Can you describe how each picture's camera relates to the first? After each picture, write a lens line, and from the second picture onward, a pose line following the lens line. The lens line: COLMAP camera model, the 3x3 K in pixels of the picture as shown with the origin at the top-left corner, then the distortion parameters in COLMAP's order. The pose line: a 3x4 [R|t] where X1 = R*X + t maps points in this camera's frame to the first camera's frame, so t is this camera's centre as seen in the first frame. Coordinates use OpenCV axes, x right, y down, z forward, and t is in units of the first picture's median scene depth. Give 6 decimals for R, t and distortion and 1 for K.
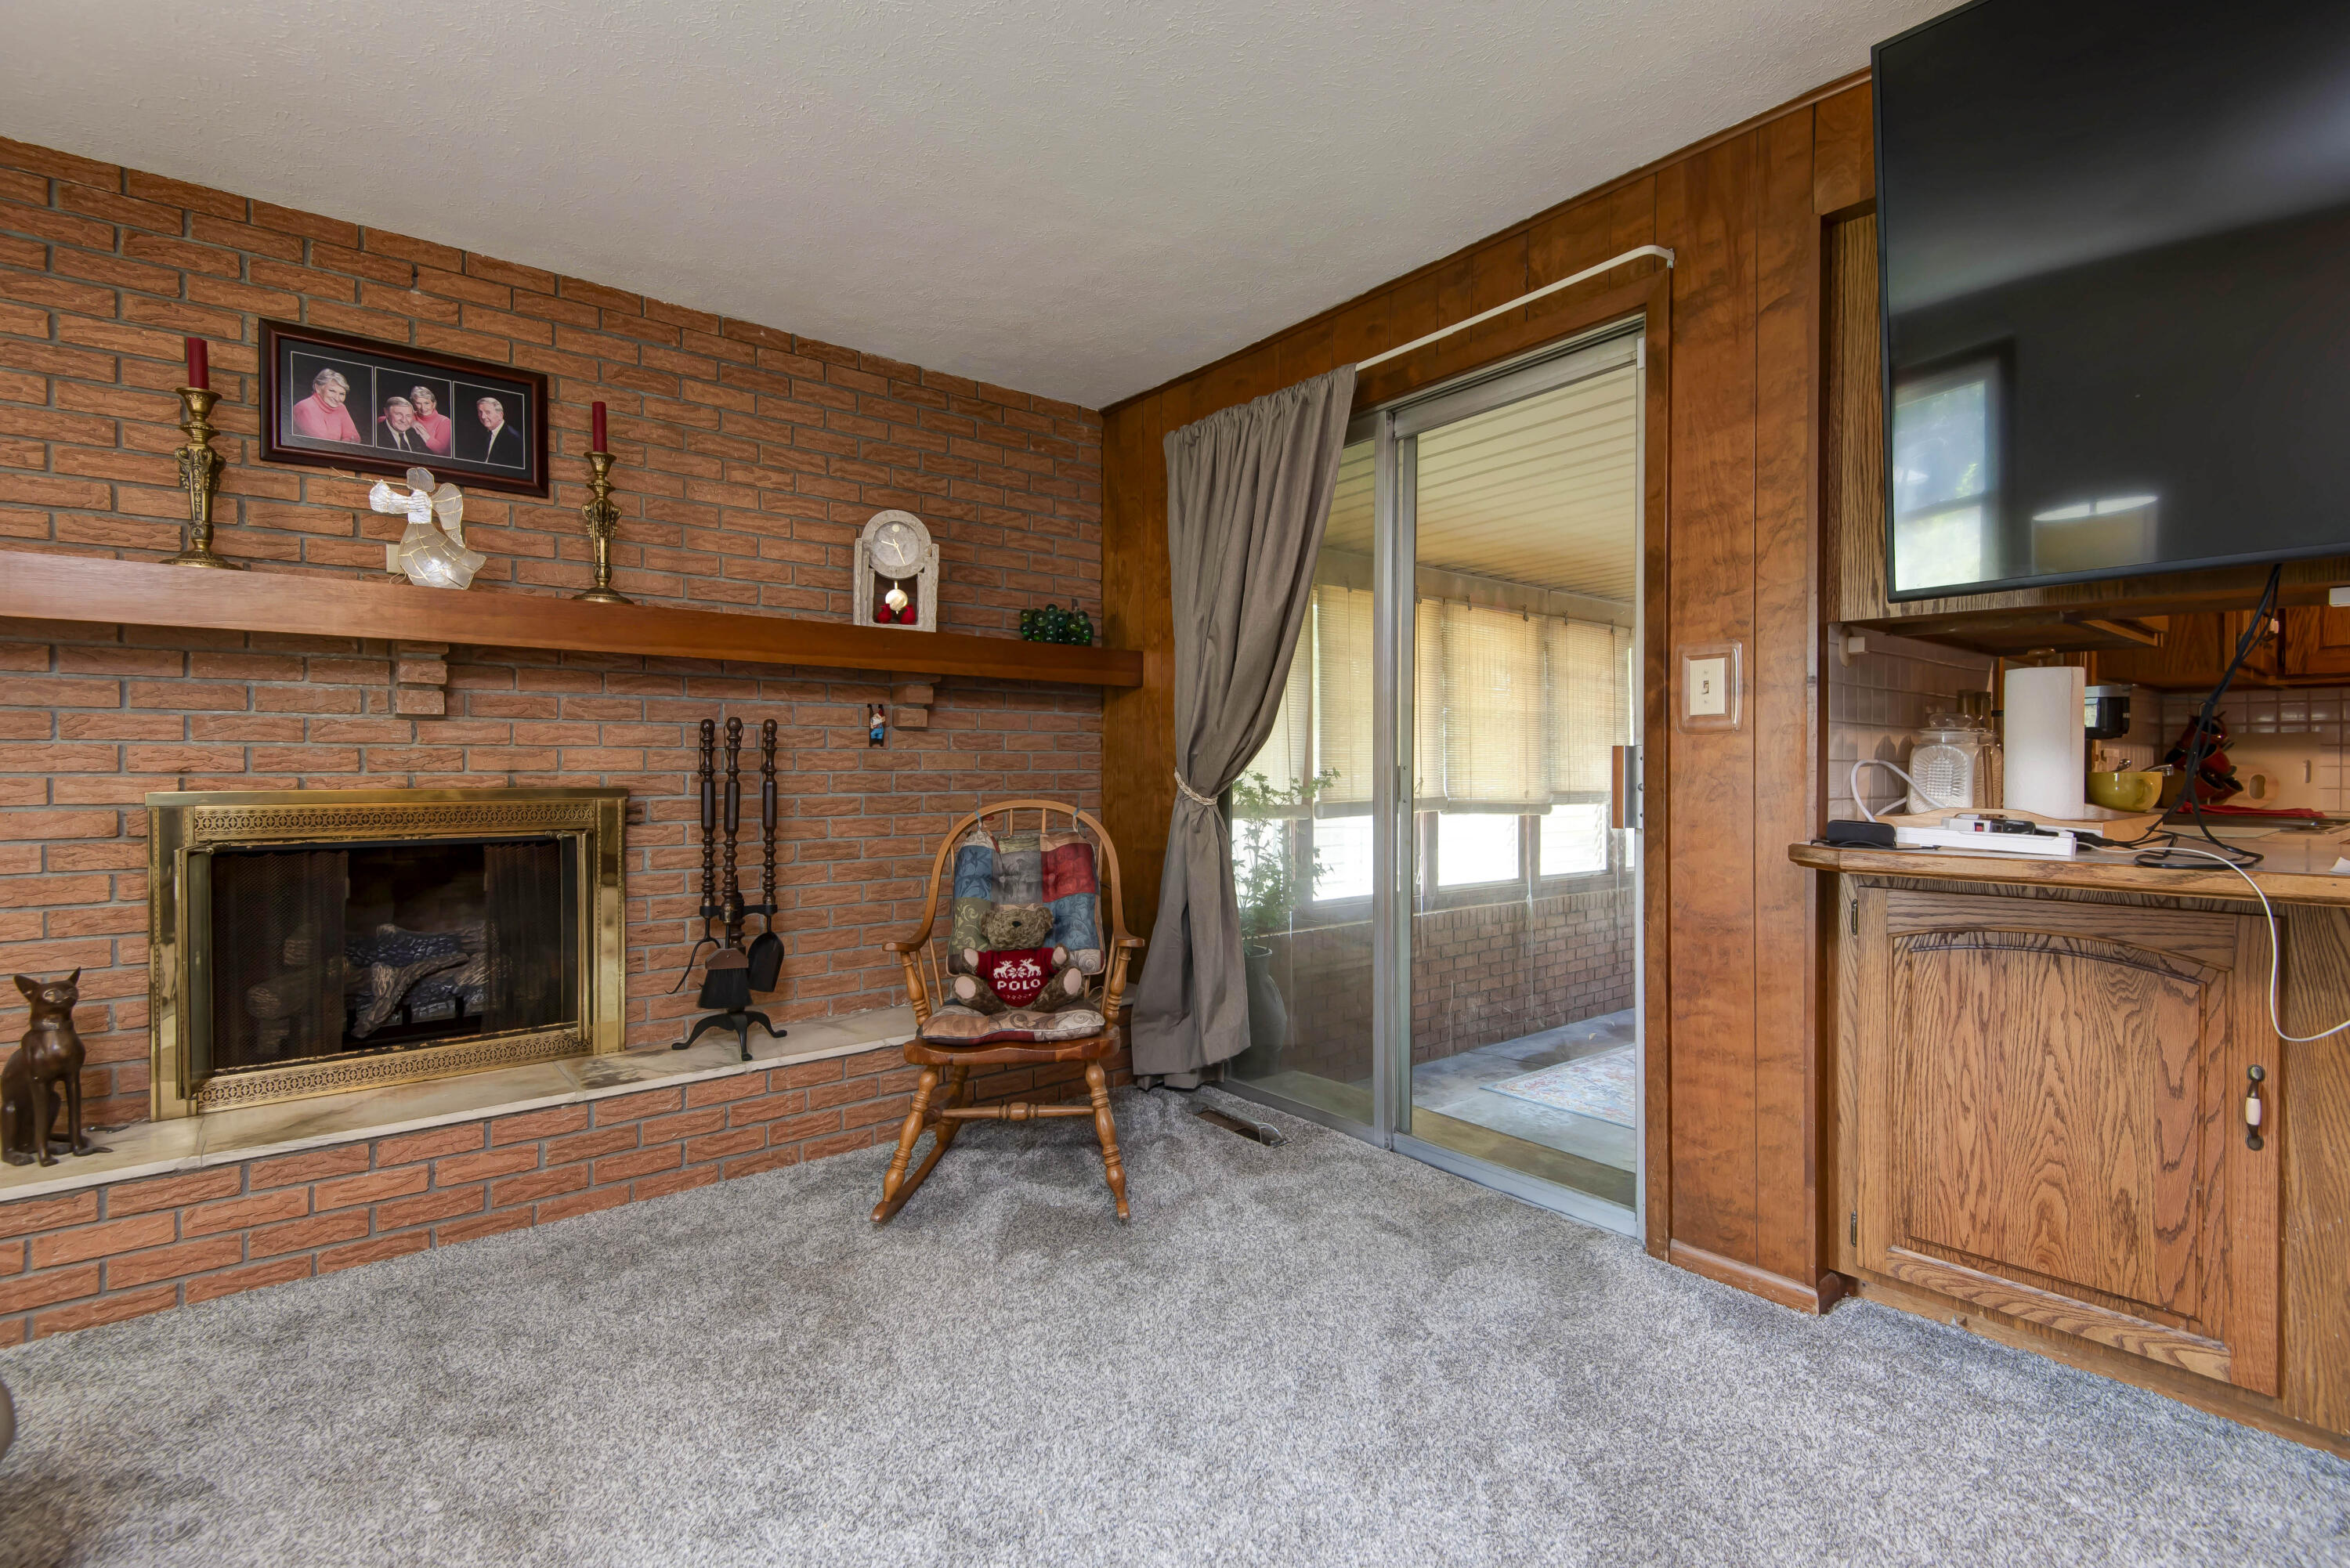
lens RADIAL K [[1057.3, 0, 1175.0], [0, 1057.3, 784.0], [0, 0, 1]] dist [0.000393, -0.016427]
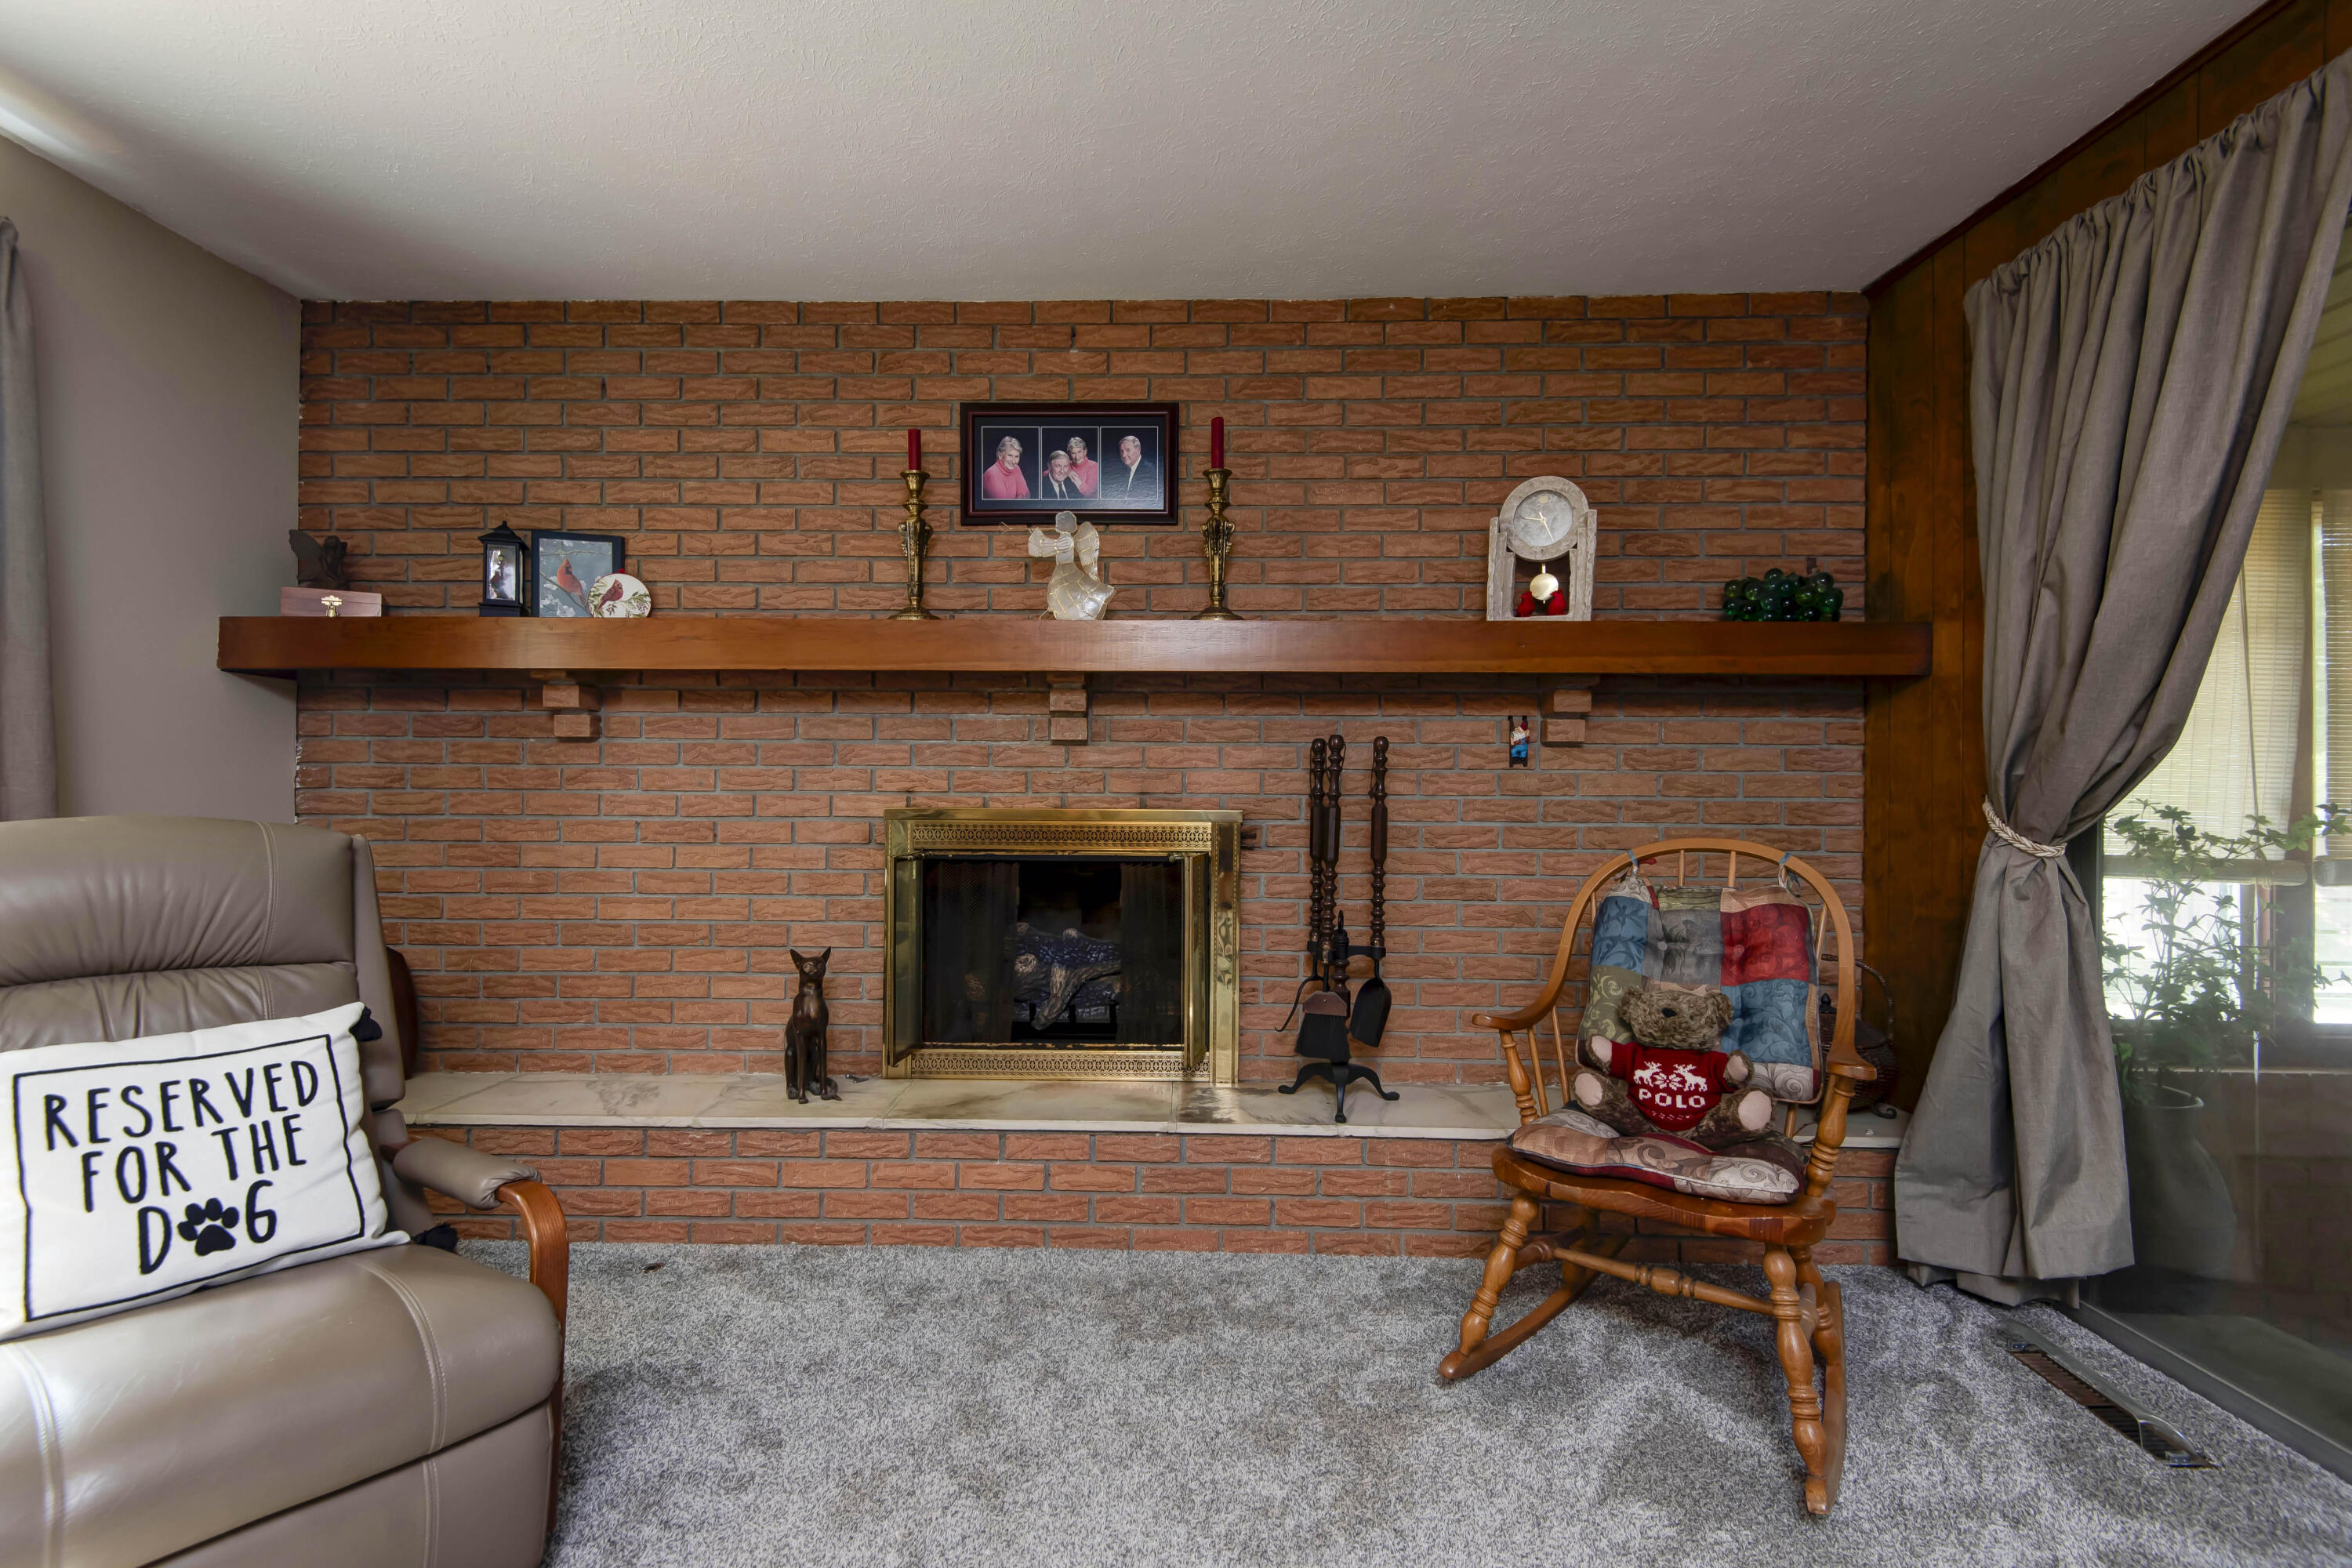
lens RADIAL K [[1103.6, 0, 1086.8], [0, 1103.6, 786.7], [0, 0, 1]] dist [0.027356, -0.020302]
pose [[0.752567, 0.004442, -0.658500, 0.042487], [-0.016731, 0.999783, -0.012377, -0.004126], [0.658303, 0.020332, 0.752479, 0.151426]]
